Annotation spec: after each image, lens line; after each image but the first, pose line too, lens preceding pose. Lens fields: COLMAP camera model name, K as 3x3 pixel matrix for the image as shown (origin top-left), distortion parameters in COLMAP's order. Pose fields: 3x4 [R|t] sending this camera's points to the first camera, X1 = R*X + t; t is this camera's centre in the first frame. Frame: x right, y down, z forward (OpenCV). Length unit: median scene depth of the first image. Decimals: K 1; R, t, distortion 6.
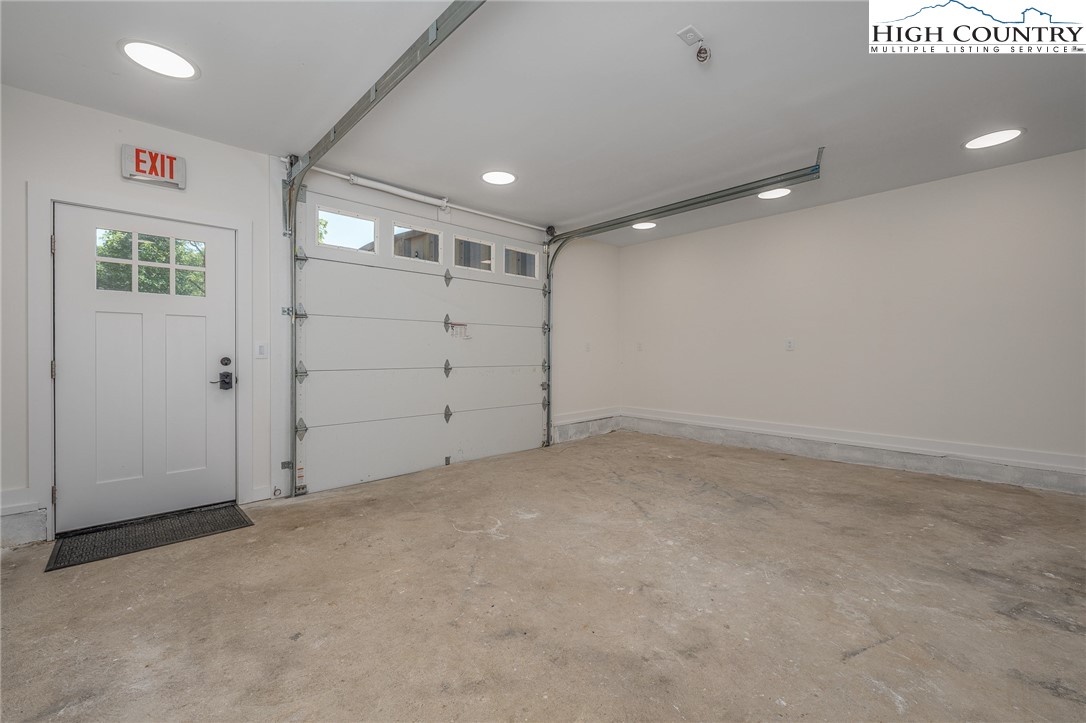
lens RADIAL K [[430.3, 0, 541.0], [0, 430.3, 356.5], [0, 0, 1]] dist [0.000297, 0.000247]
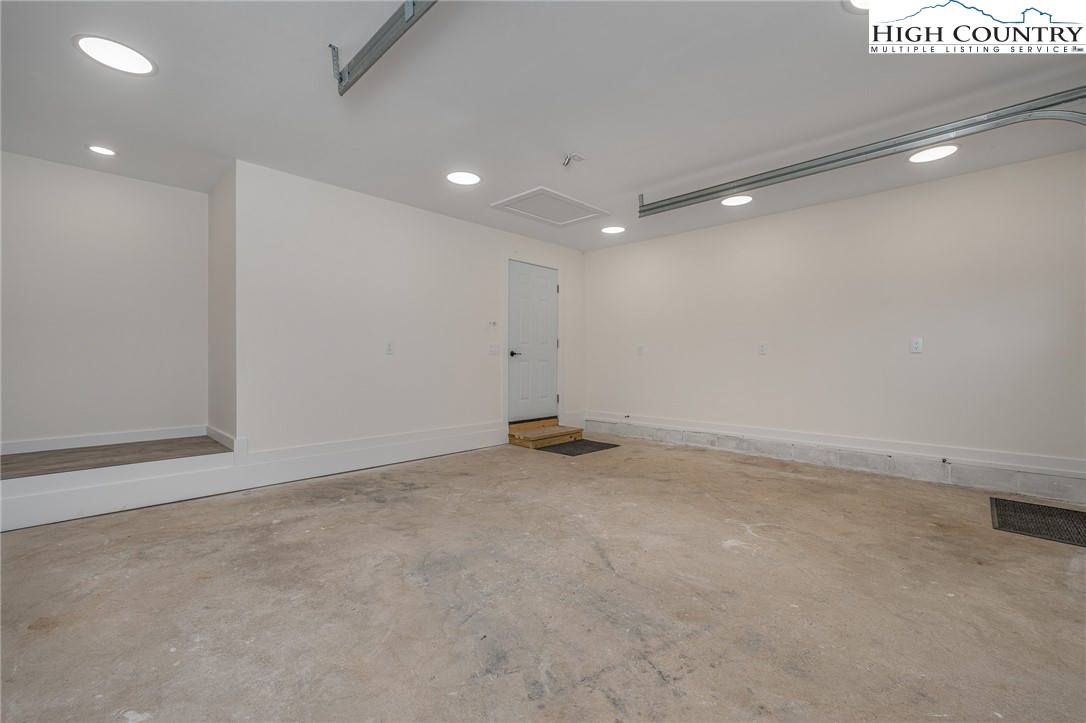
lens RADIAL K [[452.2, 0, 538.4], [0, 452.2, 363.6], [0, 0, 1]] dist [-0.000316, 0.000296]
pose [[-0.998826, 0.000178, -0.048439, 0.432220], [-0.000498, 0.999903, 0.013941, -0.000148], [0.048437, 0.013949, -0.998729, 2.017303]]
